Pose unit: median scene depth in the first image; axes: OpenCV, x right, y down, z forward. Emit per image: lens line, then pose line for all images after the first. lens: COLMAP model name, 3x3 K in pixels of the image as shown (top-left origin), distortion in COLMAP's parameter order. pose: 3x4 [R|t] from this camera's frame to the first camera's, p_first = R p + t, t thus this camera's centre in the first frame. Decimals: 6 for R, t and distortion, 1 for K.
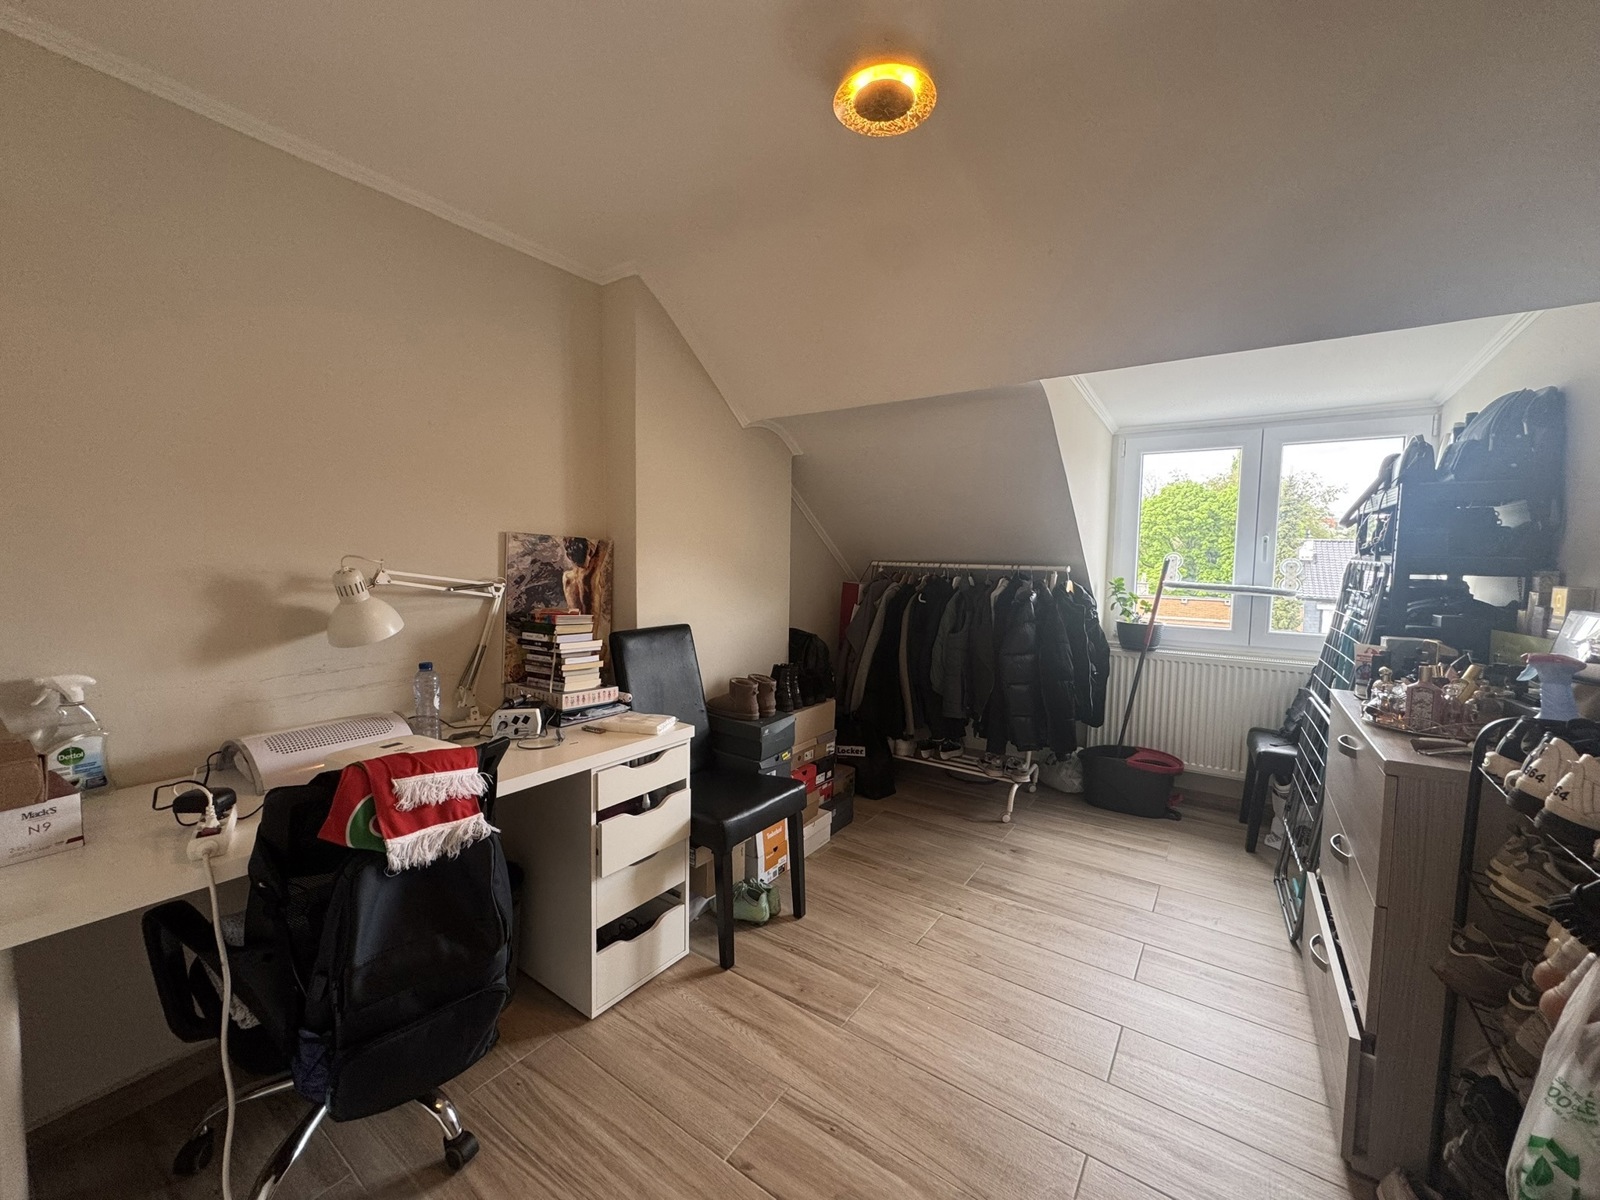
lens RADIAL K [[639.0, 0, 793.9], [0, 639.0, 601.6], [0, 0, 1]] dist [-0.003959, 0.000897]
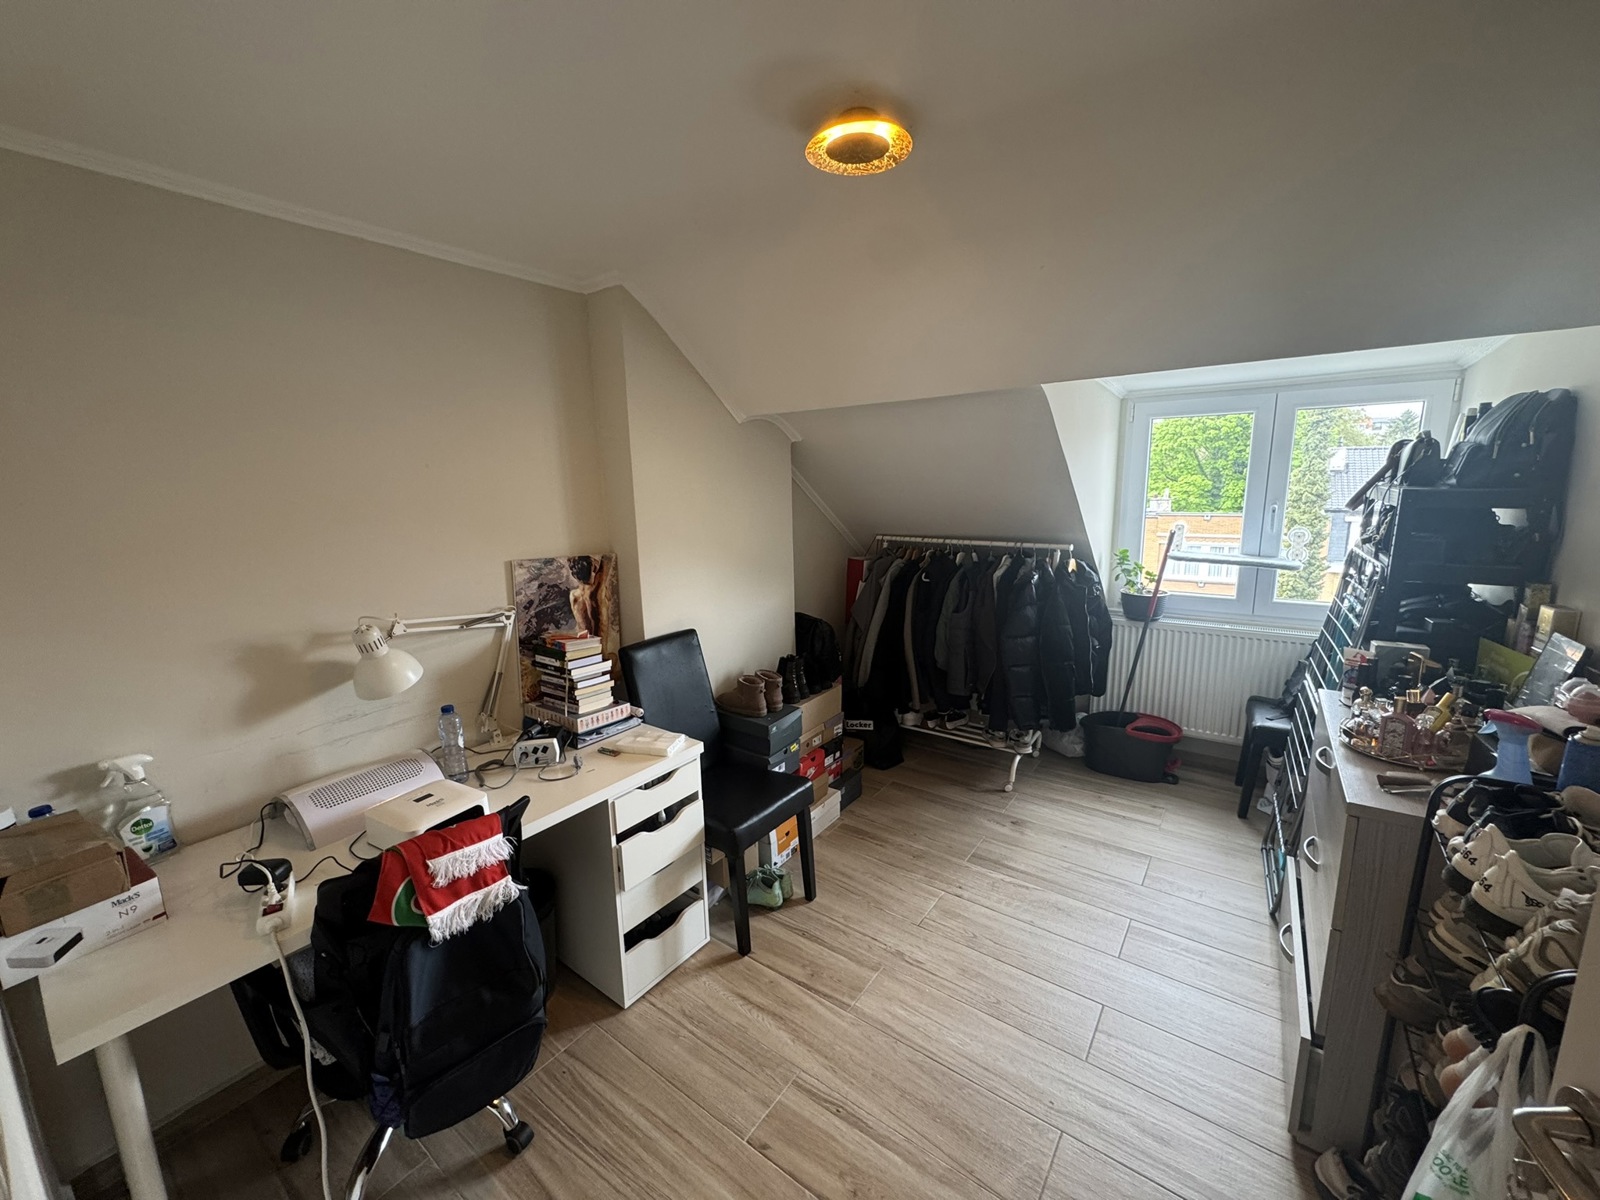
lens RADIAL K [[639.0, 0, 793.5], [0, 639.0, 605.0], [0, 0, 1]] dist [-0.003959, 0.000897]
pose [[0.998973, -0.035478, -0.028193, 0.031444], [0.038554, 0.992343, 0.117338, -0.147538], [0.023815, -0.118304, 0.992692, -0.021223]]
